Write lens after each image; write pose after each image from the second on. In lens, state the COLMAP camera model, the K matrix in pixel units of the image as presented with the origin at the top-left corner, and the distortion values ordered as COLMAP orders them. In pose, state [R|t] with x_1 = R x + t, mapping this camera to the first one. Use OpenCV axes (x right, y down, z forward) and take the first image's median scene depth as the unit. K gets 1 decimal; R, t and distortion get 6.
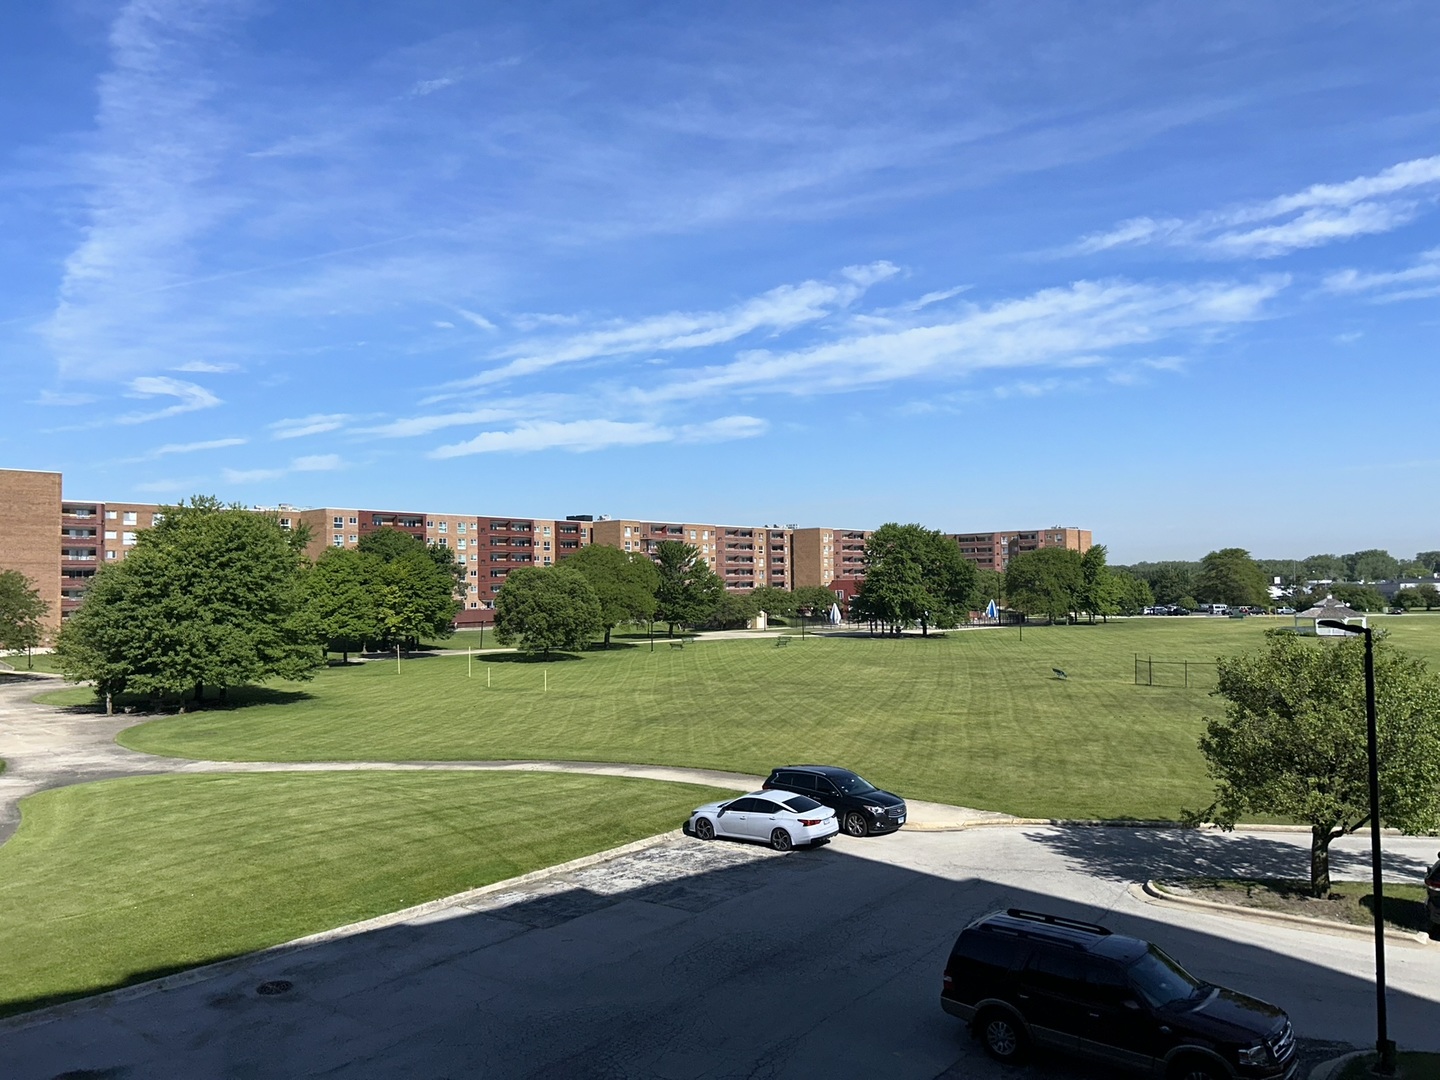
lens RADIAL K [[1088.1, 0, 734.0], [0, 1088.1, 541.8], [0, 0, 1]] dist [0.056285, -0.059740]
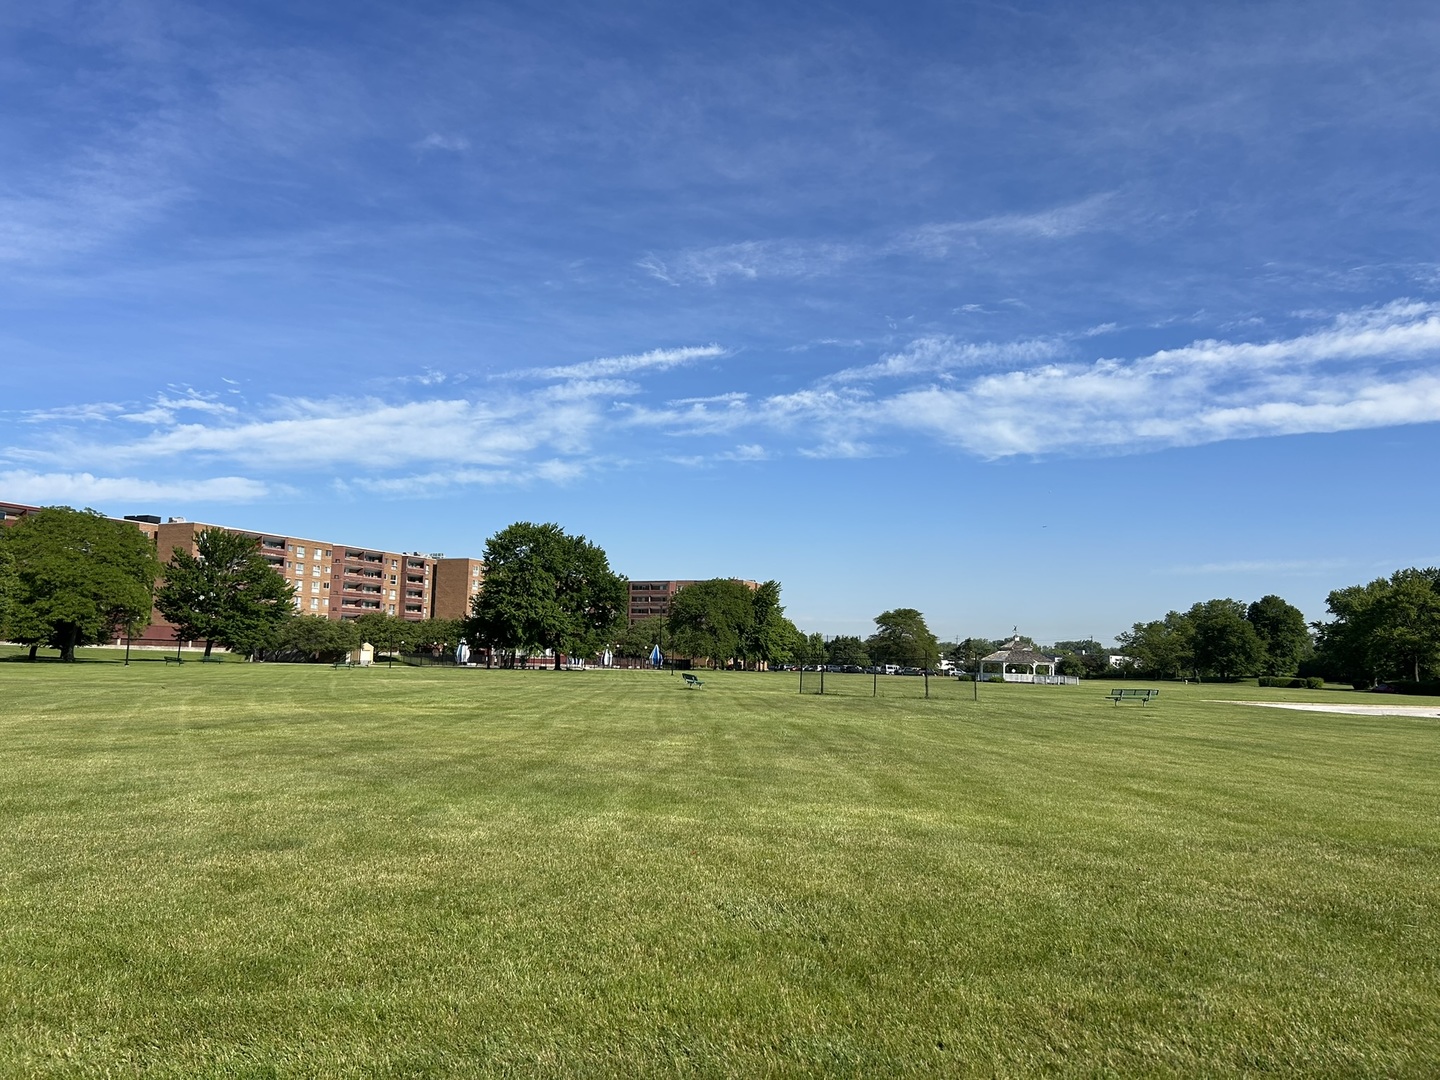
lens RADIAL K [[1088.1, 0, 723.0], [0, 1088.1, 533.4], [0, 0, 1]] dist [0.056285, -0.059740]
pose [[0.962813, 0.070345, 0.260849, 0.053185], [-0.050514, 0.995353, -0.081975, 0.031956], [-0.265403, 0.065750, 0.961893, 0.139539]]
